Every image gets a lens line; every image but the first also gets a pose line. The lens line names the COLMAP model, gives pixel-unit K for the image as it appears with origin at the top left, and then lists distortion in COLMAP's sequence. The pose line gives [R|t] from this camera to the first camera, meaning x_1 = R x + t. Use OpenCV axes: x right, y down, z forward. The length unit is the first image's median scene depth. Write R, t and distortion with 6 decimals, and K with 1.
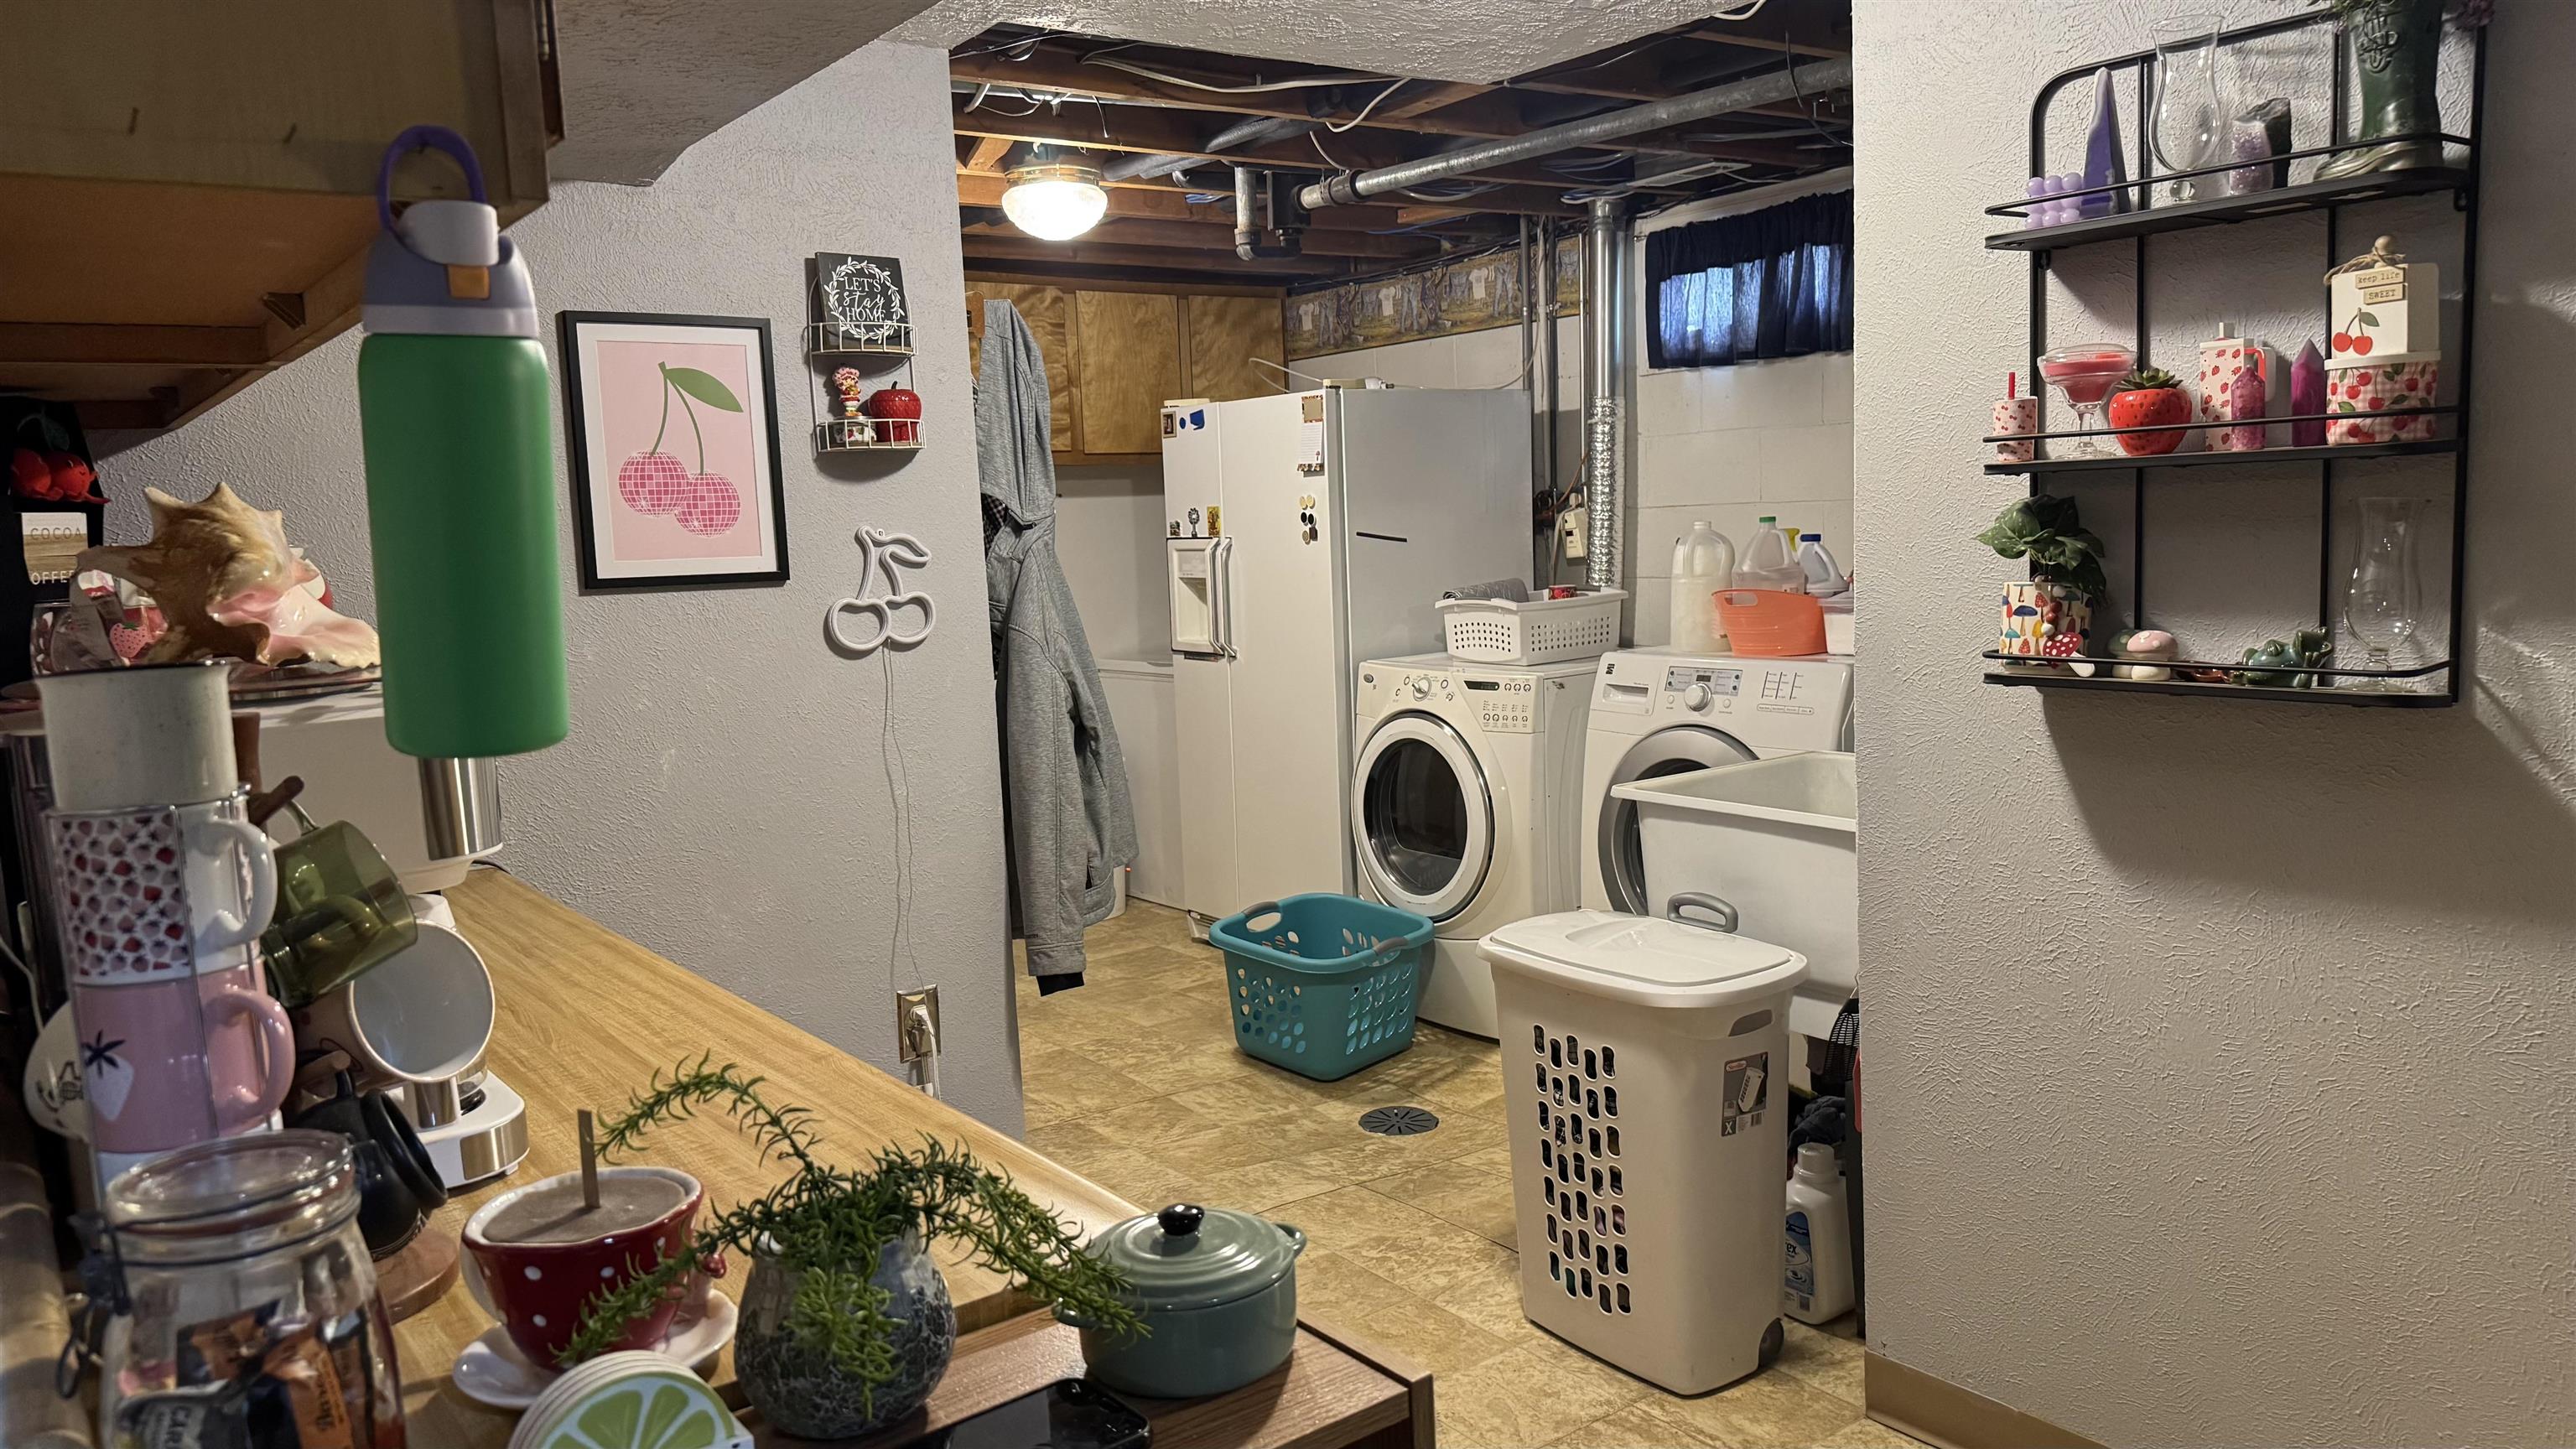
lens RADIAL K [[1813.2, 0, 1288.0], [0, 1813.2, 724.5], [0, 0, 1]] dist [0.125803, -0.213374]
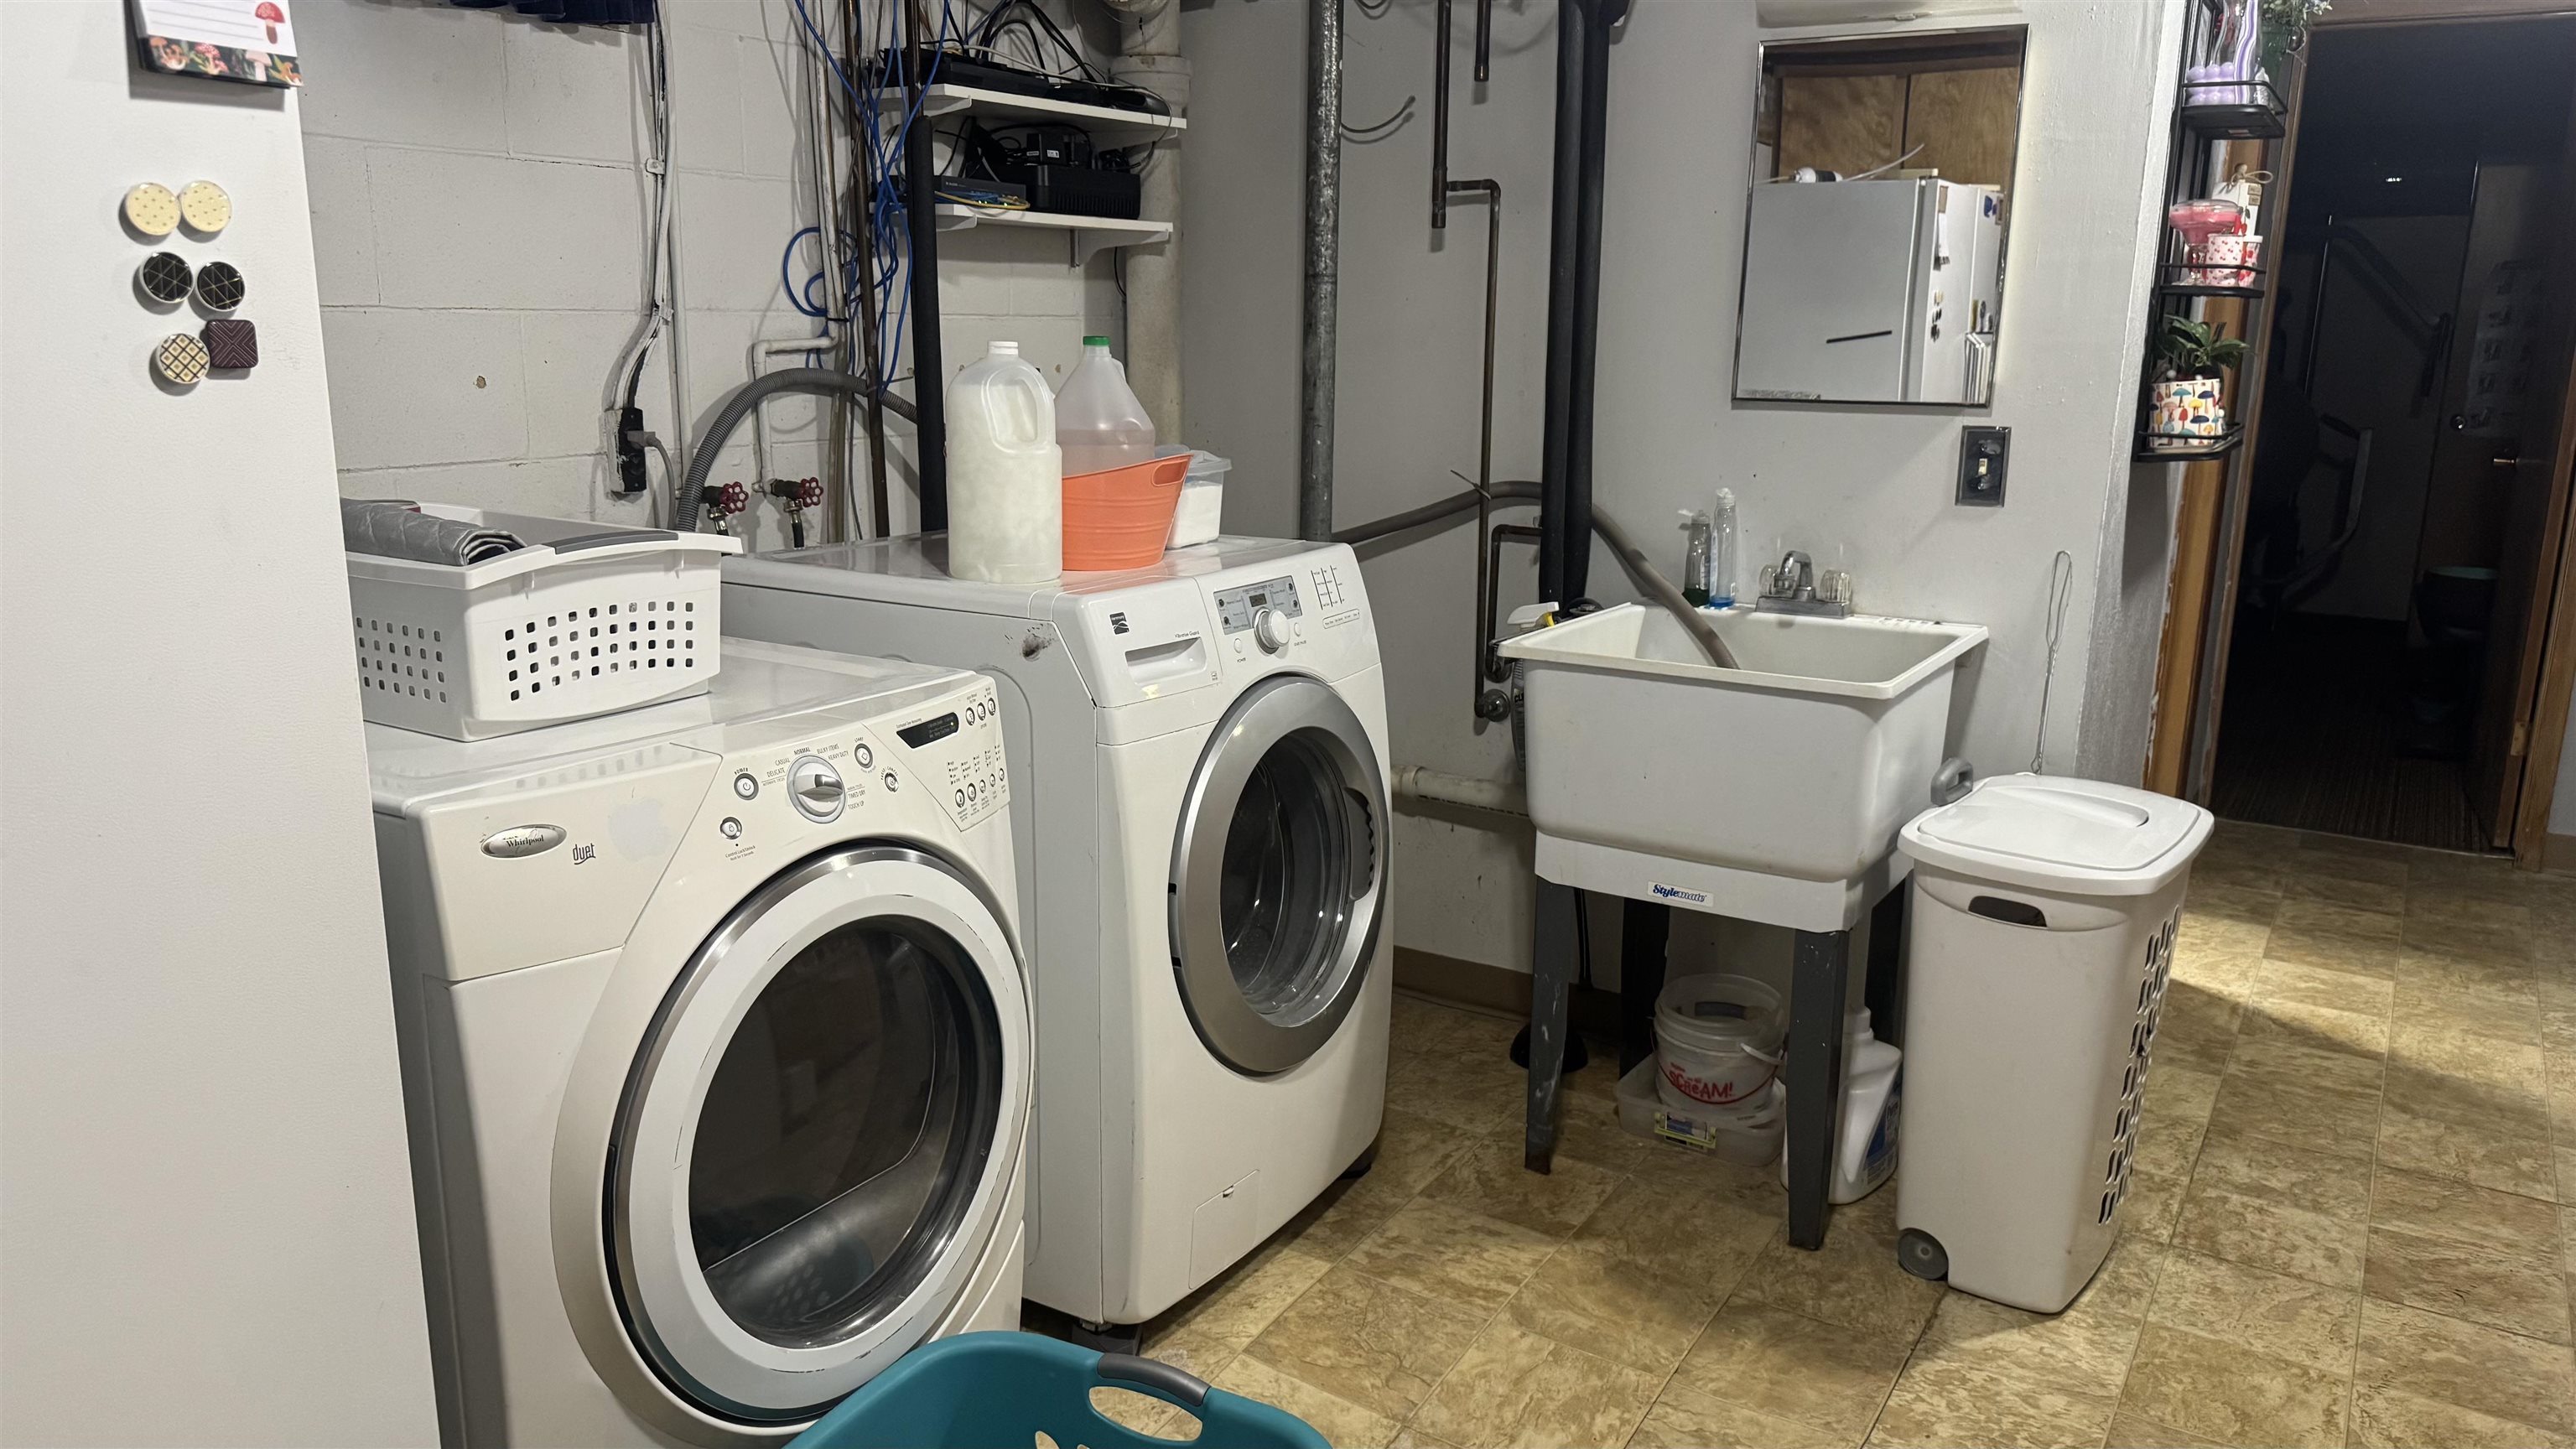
lens RADIAL K [[1752.3, 0, 1288.0], [0, 1752.3, 724.5], [0, 0, 1]] dist [0.064280, -0.128119]
pose [[-0.426581, -0.160144, 0.890159, -0.270990], [0.104672, 0.968845, 0.224461, -0.098410], [-0.898372, 0.188926, -0.396528, 1.015630]]
